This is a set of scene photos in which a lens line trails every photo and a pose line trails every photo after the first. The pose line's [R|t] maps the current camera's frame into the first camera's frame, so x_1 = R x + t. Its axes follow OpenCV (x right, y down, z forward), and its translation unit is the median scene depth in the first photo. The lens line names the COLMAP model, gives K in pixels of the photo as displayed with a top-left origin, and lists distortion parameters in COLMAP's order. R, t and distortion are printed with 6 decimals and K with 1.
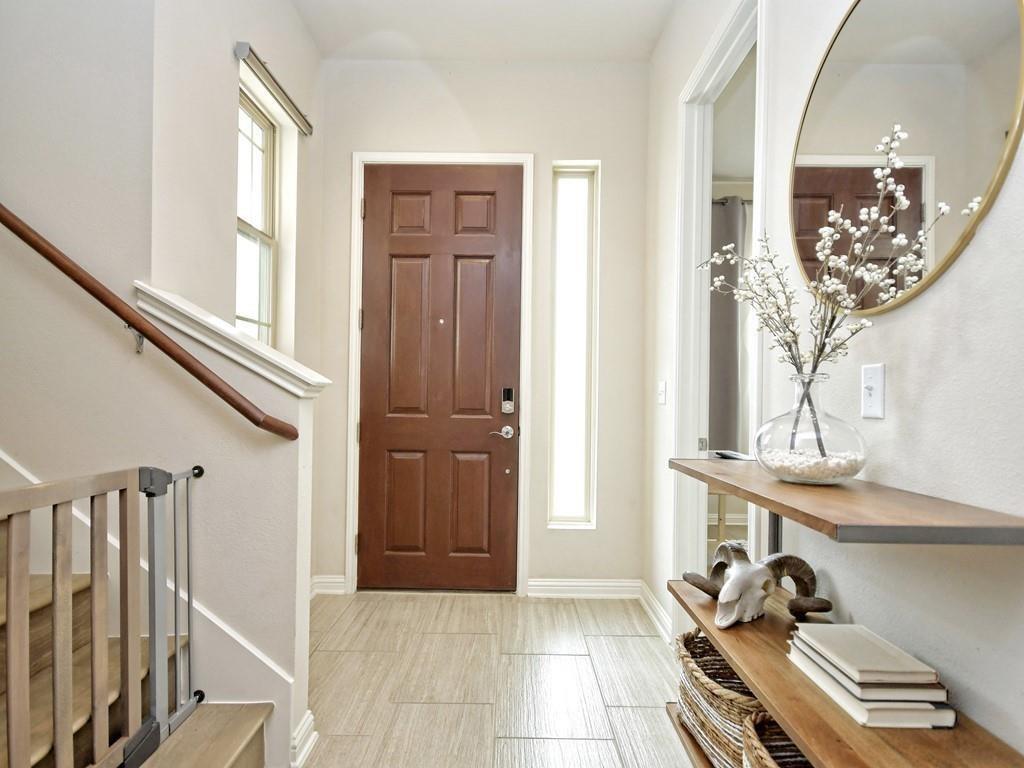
lens RADIAL K [[516.1, 0, 508.4], [0, 516.1, 388.6], [0, 0, 1]] dist [0.002102, 0.000336]
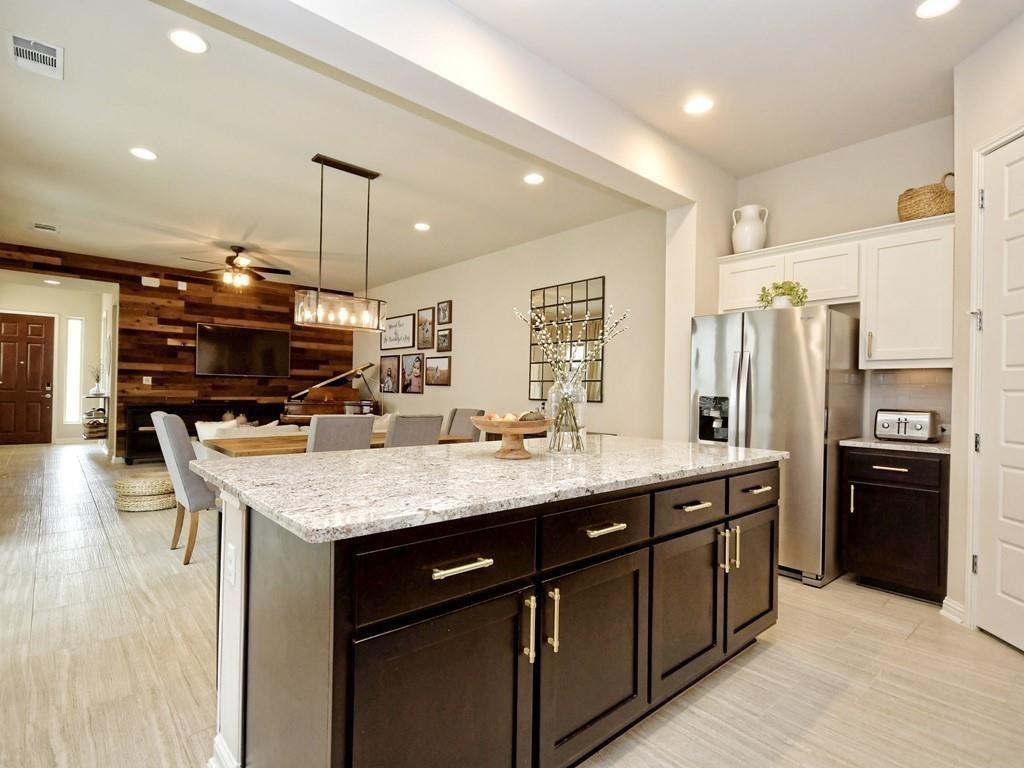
lens RADIAL K [[516.1, 0, 508.4], [0, 516.1, 388.6], [0, 0, 1]] dist [0.002102, 0.000336]
pose [[0.748123, 0.003459, 0.663551, 0.005951], [-0.006873, 0.999973, 0.002536, 0.007916], [-0.663525, -0.006458, 0.748126, -3.539882]]
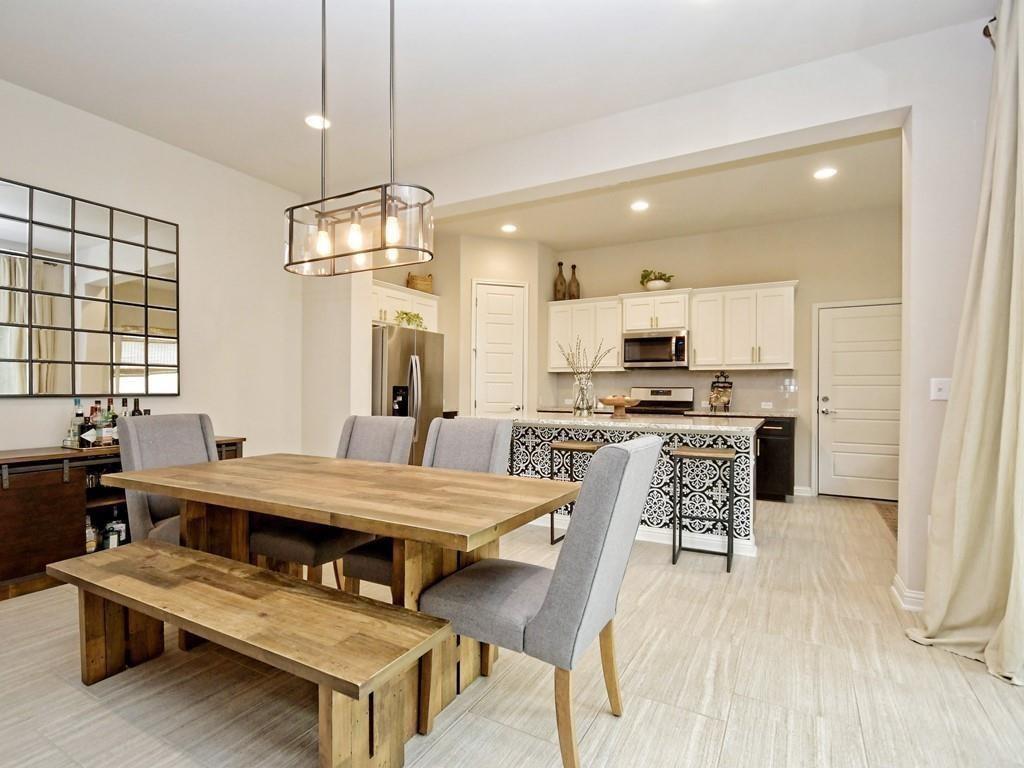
lens RADIAL K [[516.1, 0, 508.4], [0, 516.1, 388.6], [0, 0, 1]] dist [0.002102, 0.000336]
pose [[-0.872196, -0.018500, 0.488807, 0.054266], [-0.016870, 0.999828, 0.007739, 0.015361], [-0.488866, -0.001497, -0.872358, -1.547114]]
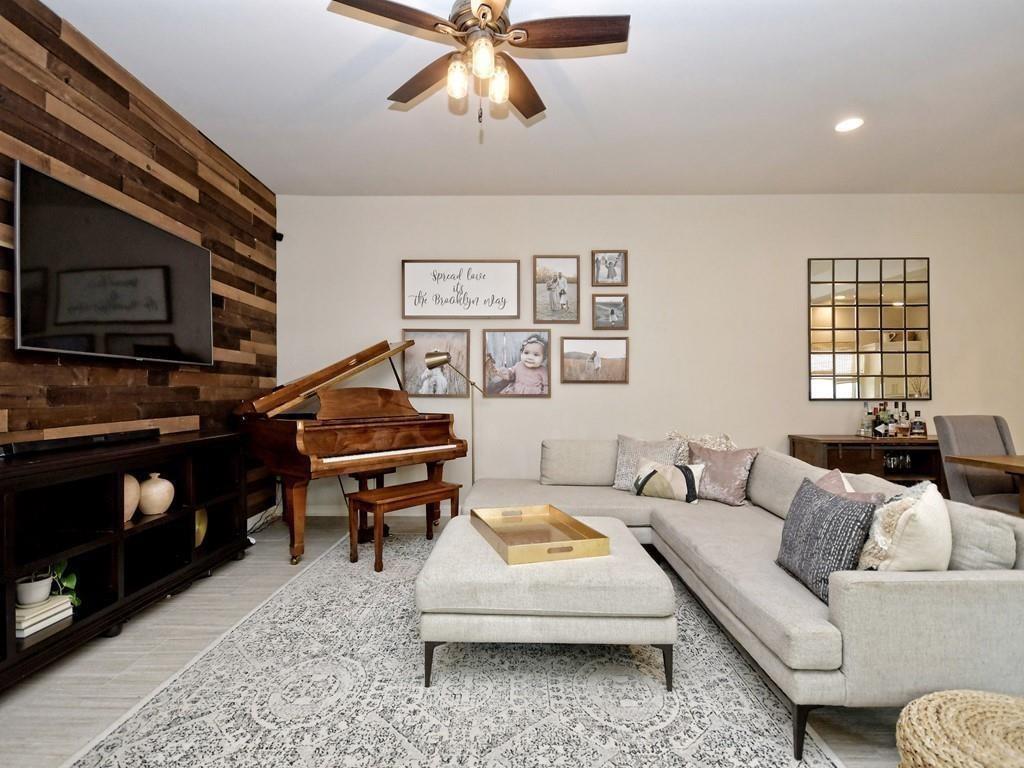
lens RADIAL K [[516.1, 0, 508.4], [0, 516.1, 388.6], [0, 0, 1]] dist [0.002102, 0.000336]
pose [[0.004003, -0.009484, 0.999947, -0.168157], [0.003950, 0.999947, 0.009468, 0.002014], [-0.999984, 0.003912, 0.004040, -0.962718]]
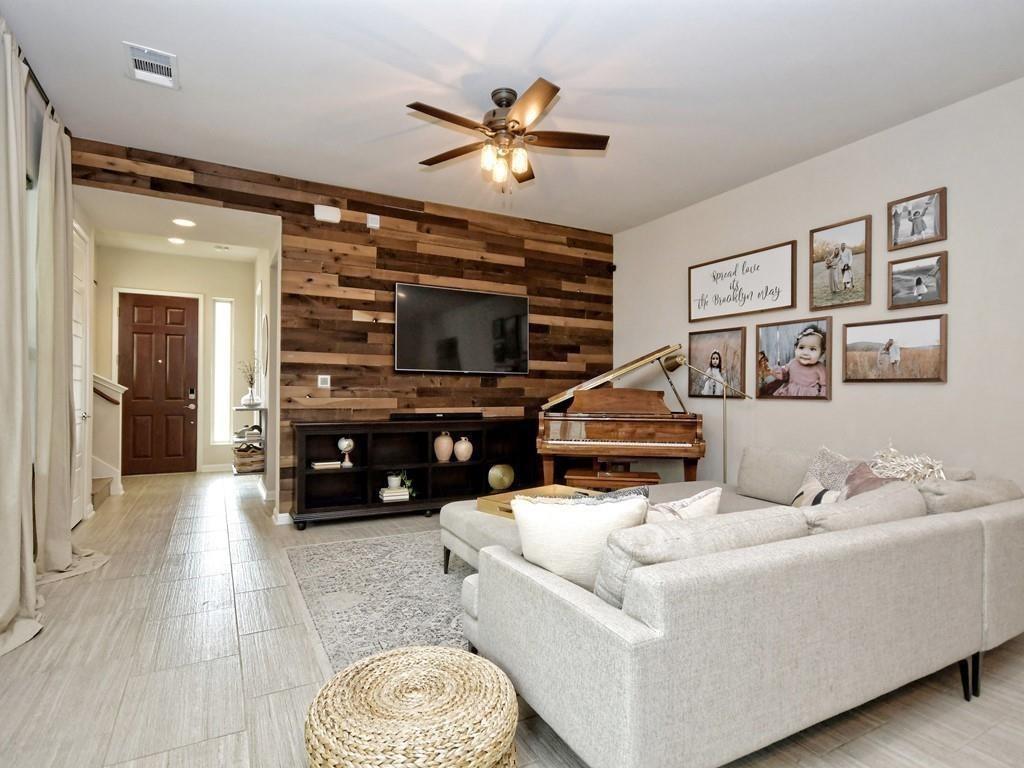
lens RADIAL K [[539.5, 0, 507.3], [0, 539.5, 390.1], [0, 0, 1]] dist [0.005554, 0.001606]
pose [[0.879132, -0.005231, 0.476549, 0.091595], [0.005668, 0.999984, 0.000520, 0.014108], [-0.476544, 0.002244, 0.879148, -1.955386]]
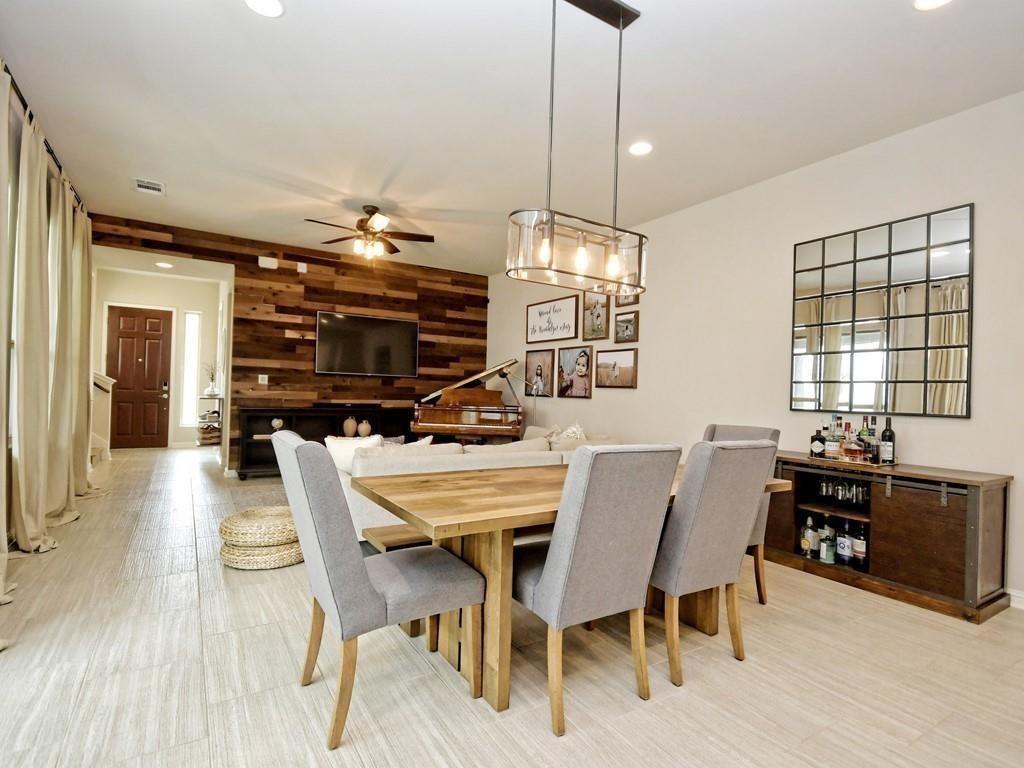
lens RADIAL K [[516.1, 0, 508.4], [0, 516.1, 388.6], [0, 0, 1]] dist [0.002102, 0.000336]
pose [[0.846552, 0.013815, 0.532126, 0.092141], [-0.015131, 0.999884, -0.001888, 0.014086], [-0.532090, -0.006453, 0.846663, -2.751722]]
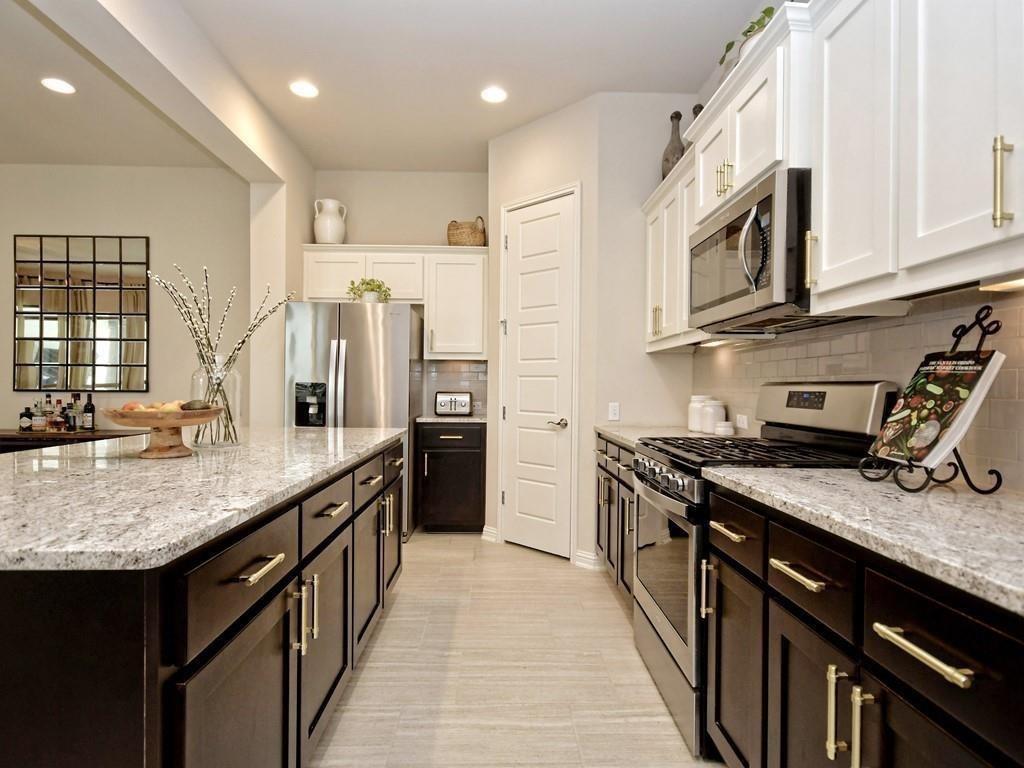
lens RADIAL K [[539.5, 0, 507.3], [0, 539.5, 390.1], [0, 0, 1]] dist [0.005554, 0.001606]
pose [[-0.026669, -0.019838, 0.999447, -0.130696], [-0.006869, 0.999783, 0.019661, 0.015484], [-0.999621, -0.006341, -0.026799, -3.379093]]
